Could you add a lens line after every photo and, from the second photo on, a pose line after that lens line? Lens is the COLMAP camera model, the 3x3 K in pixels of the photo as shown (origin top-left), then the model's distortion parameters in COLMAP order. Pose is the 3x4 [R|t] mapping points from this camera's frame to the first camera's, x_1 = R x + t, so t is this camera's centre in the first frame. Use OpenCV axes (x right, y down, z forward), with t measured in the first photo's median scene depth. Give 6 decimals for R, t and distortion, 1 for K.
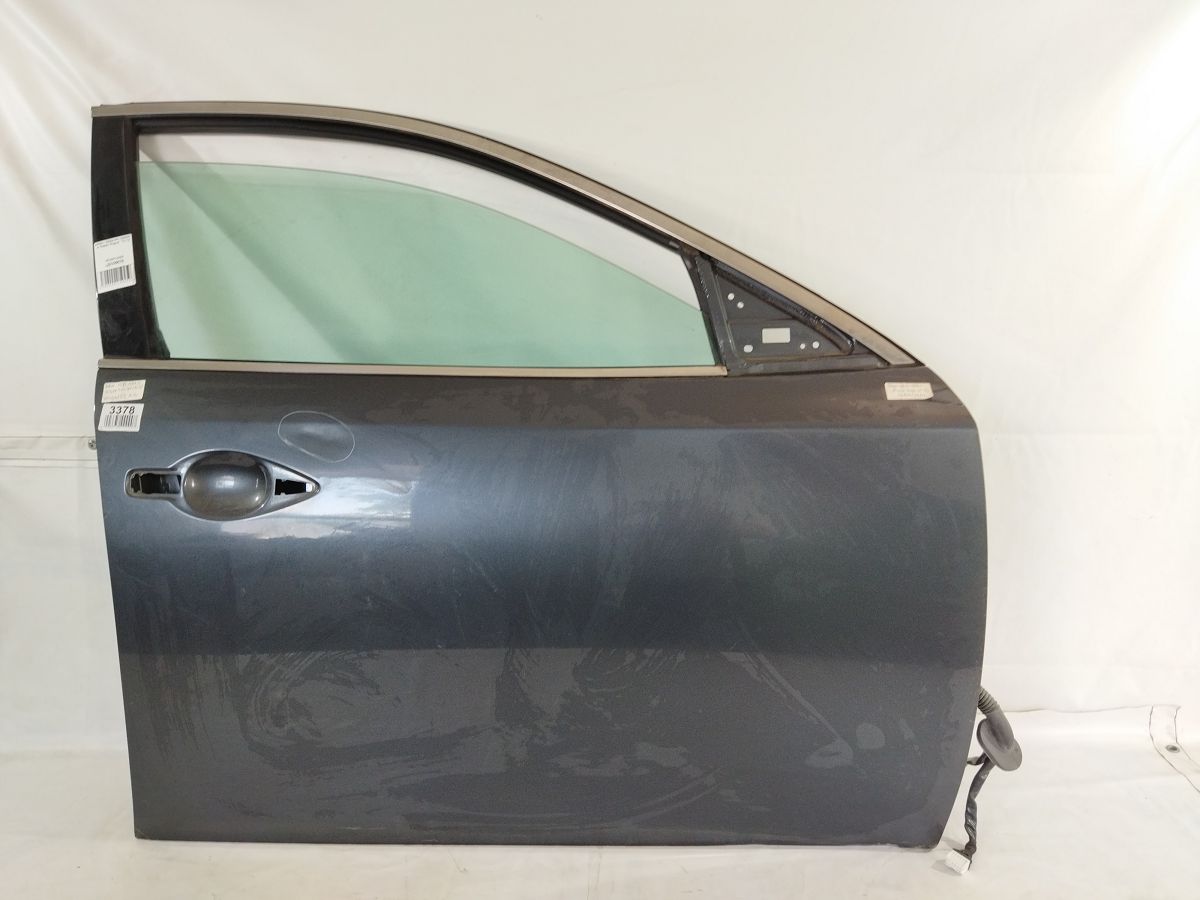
lens RADIAL K [[929.0, 0, 605.9], [0, 929.0, 442.5], [0, 0, 1]] dist [0.086820, -0.146090]
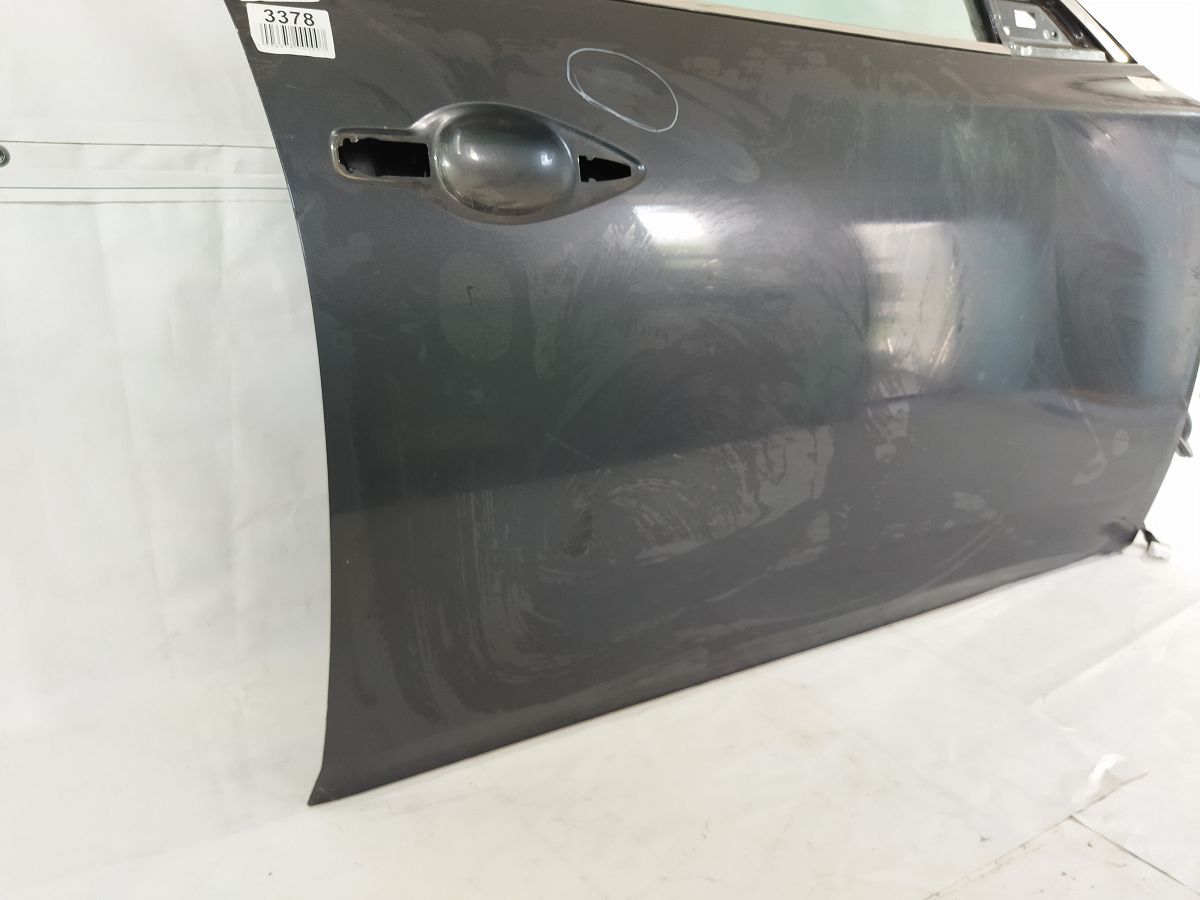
lens RADIAL K [[929.0, 0, 605.9], [0, 929.0, 442.5], [0, 0, 1]] dist [0.086820, -0.146090]
pose [[0.838241, -0.121967, 0.531485, -0.669598], [0.073224, 0.991014, 0.111934, 0.154703], [-0.540362, -0.054910, 0.839639, 0.443365]]
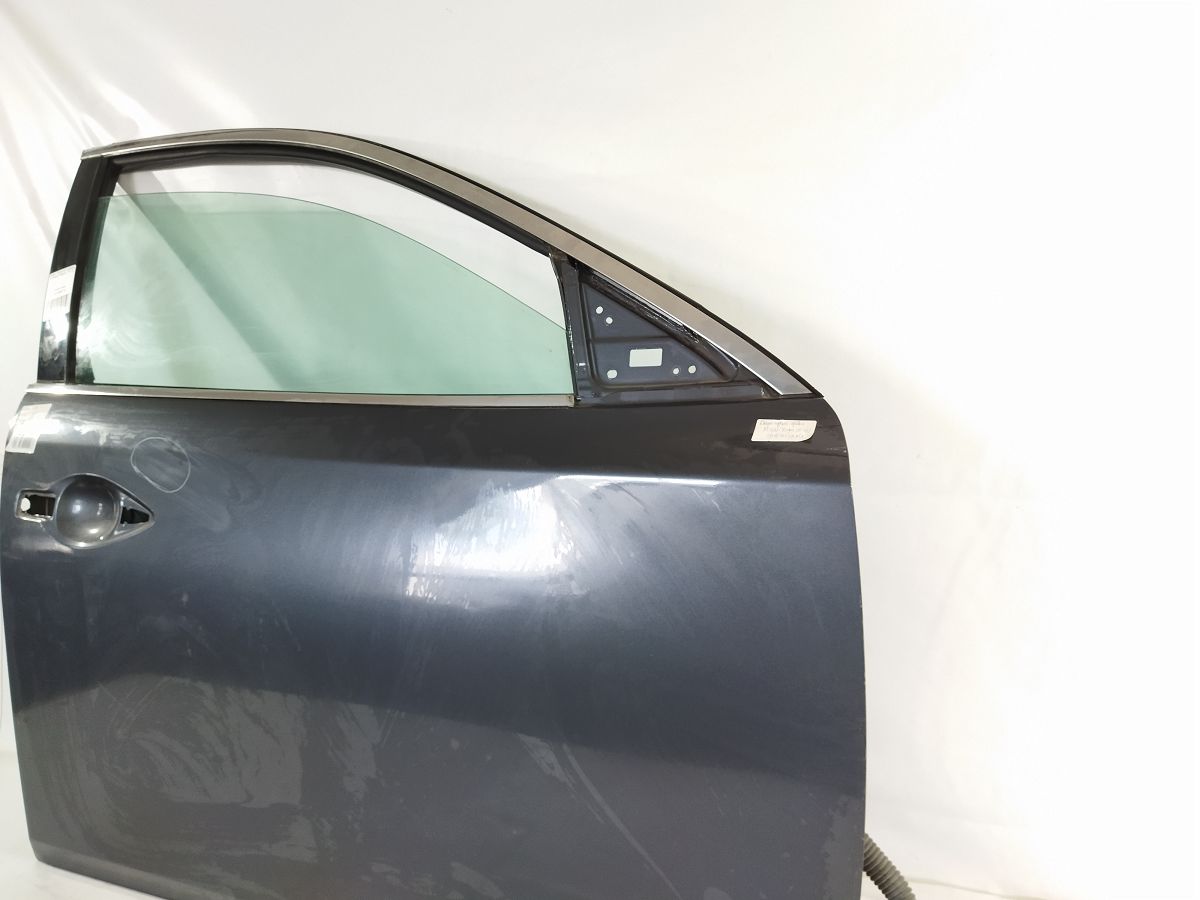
lens RADIAL K [[929.0, 0, 605.9], [0, 929.0, 442.5], [0, 0, 1]] dist [0.086820, -0.146090]
pose [[0.935356, 0.027835, -0.352612, 0.433999], [-0.048380, 0.997597, -0.049586, -0.002809], [0.350385, 0.063440, 0.934455, 0.261250]]
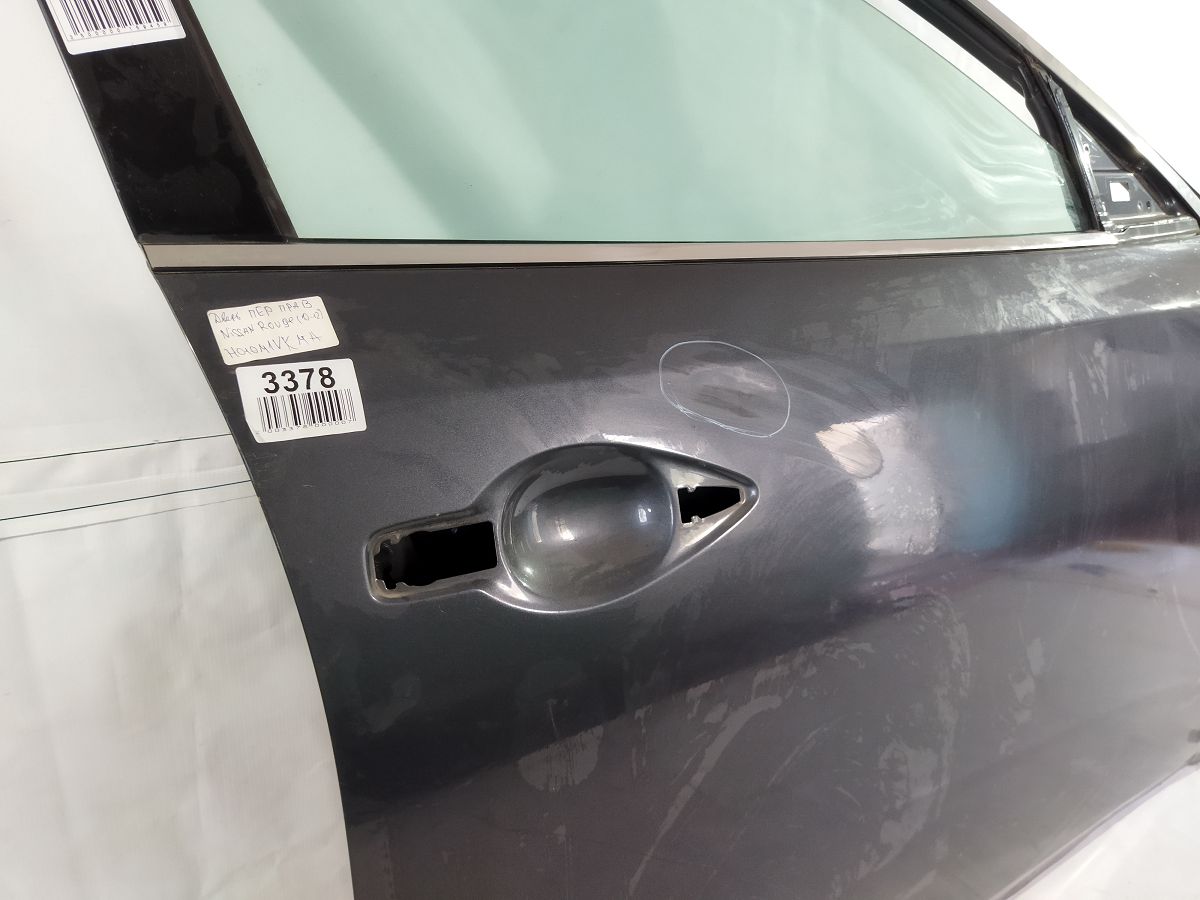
lens RADIAL K [[929.0, 0, 605.9], [0, 929.0, 442.5], [0, 0, 1]] dist [0.086820, -0.146090]
pose [[0.790748, -0.147582, 0.594086, -0.634869], [0.090483, 0.988021, 0.125007, -0.044865], [-0.605418, -0.045094, 0.794629, 0.631234]]
